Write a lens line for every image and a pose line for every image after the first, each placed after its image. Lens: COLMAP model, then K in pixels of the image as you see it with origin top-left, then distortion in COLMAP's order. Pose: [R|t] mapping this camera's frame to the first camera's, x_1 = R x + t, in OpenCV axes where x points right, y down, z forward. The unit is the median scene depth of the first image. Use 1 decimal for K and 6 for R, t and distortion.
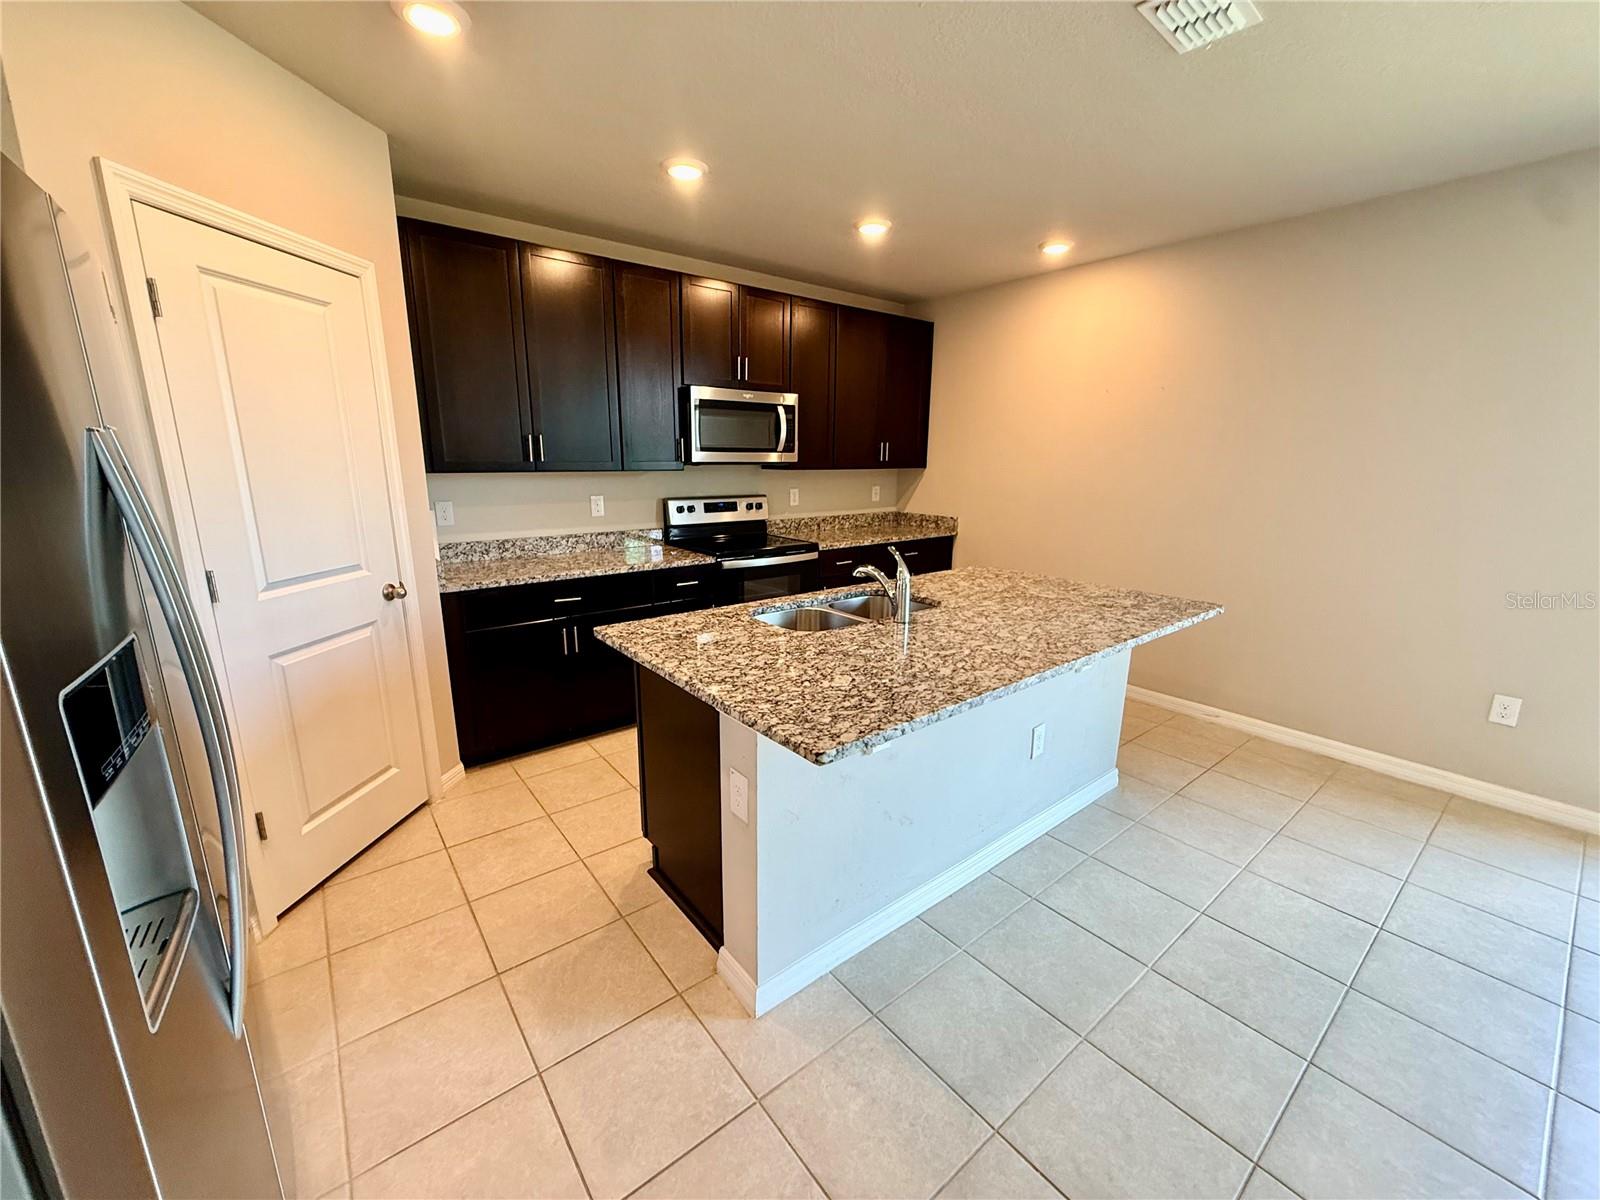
lens RADIAL K [[635.5, 0, 797.3], [0, 635.5, 604.9], [0, 0, 1]] dist [-0.001863, 0.000107]
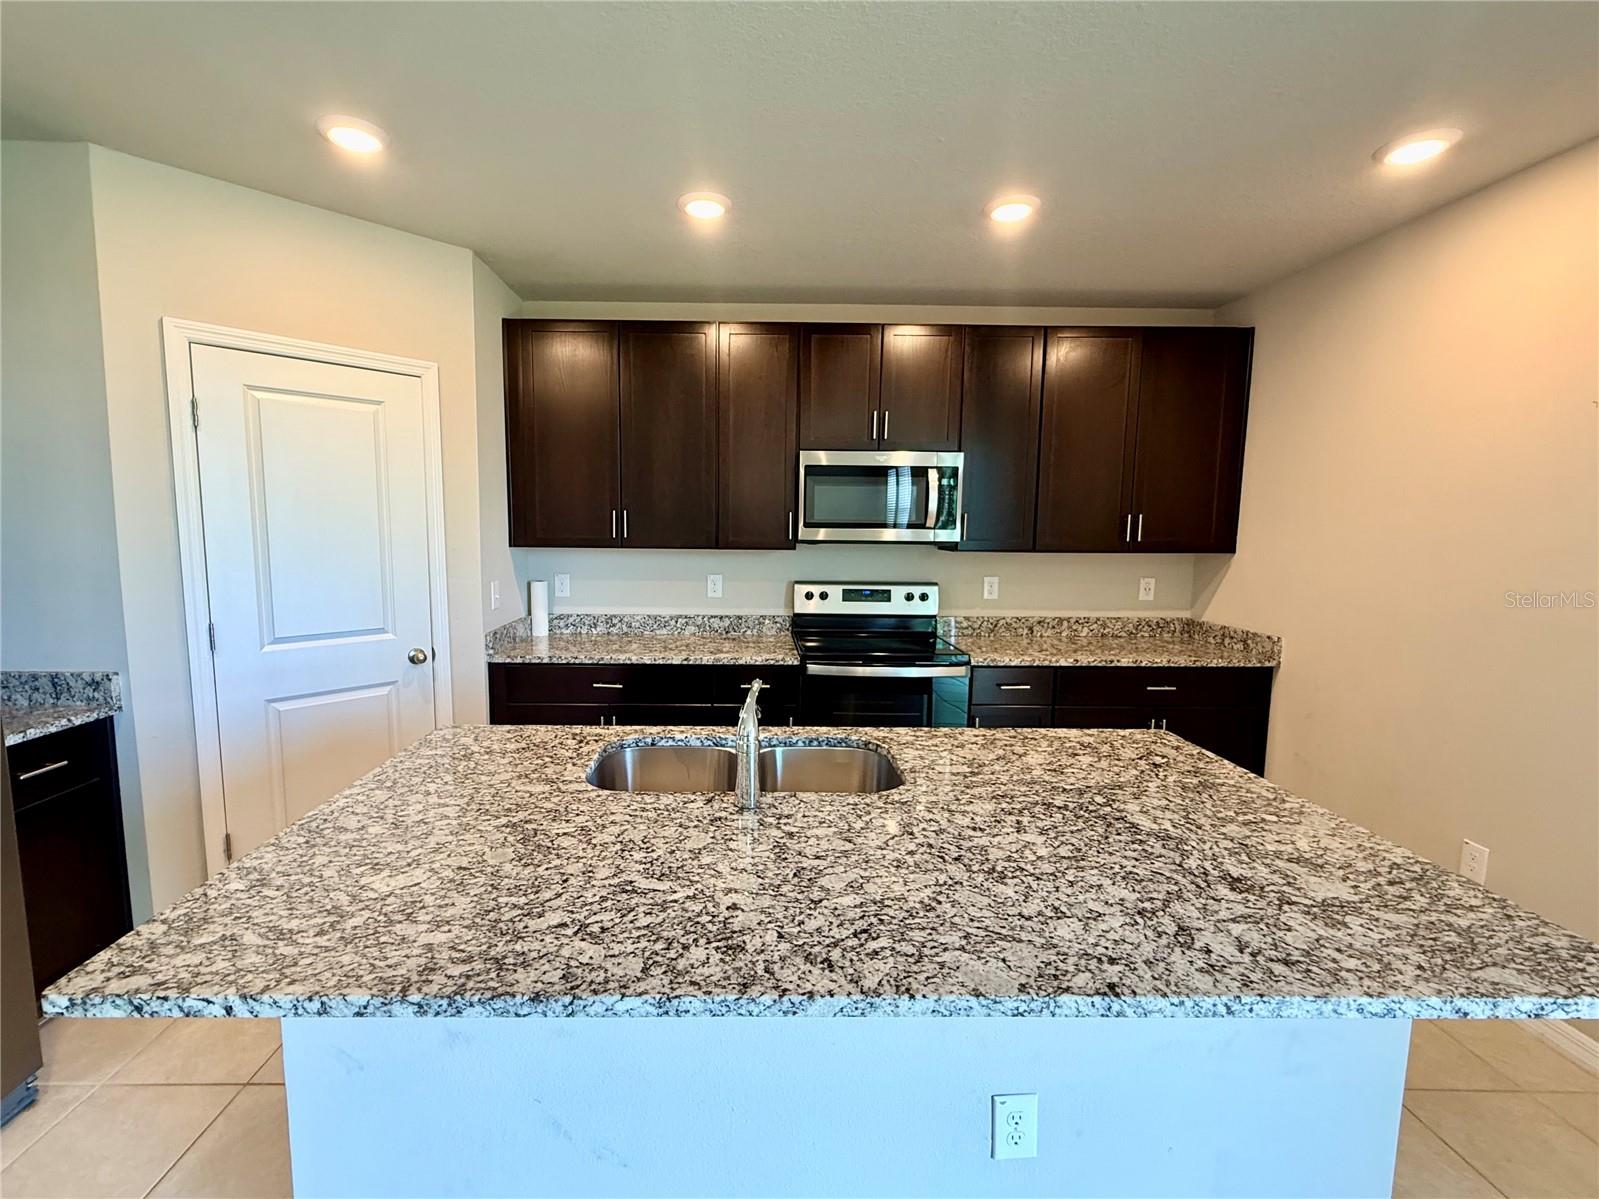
lens RADIAL K [[682.0, 0, 799.5], [0, 682.0, 599.5], [0, 0, 1]] dist [-0.001734, -0.000277]
pose [[0.790809, 0.067550, -0.608324, 0.384969], [-0.144081, 0.986506, -0.077758, -0.081061], [0.594863, 0.149140, 0.789871, 0.317762]]
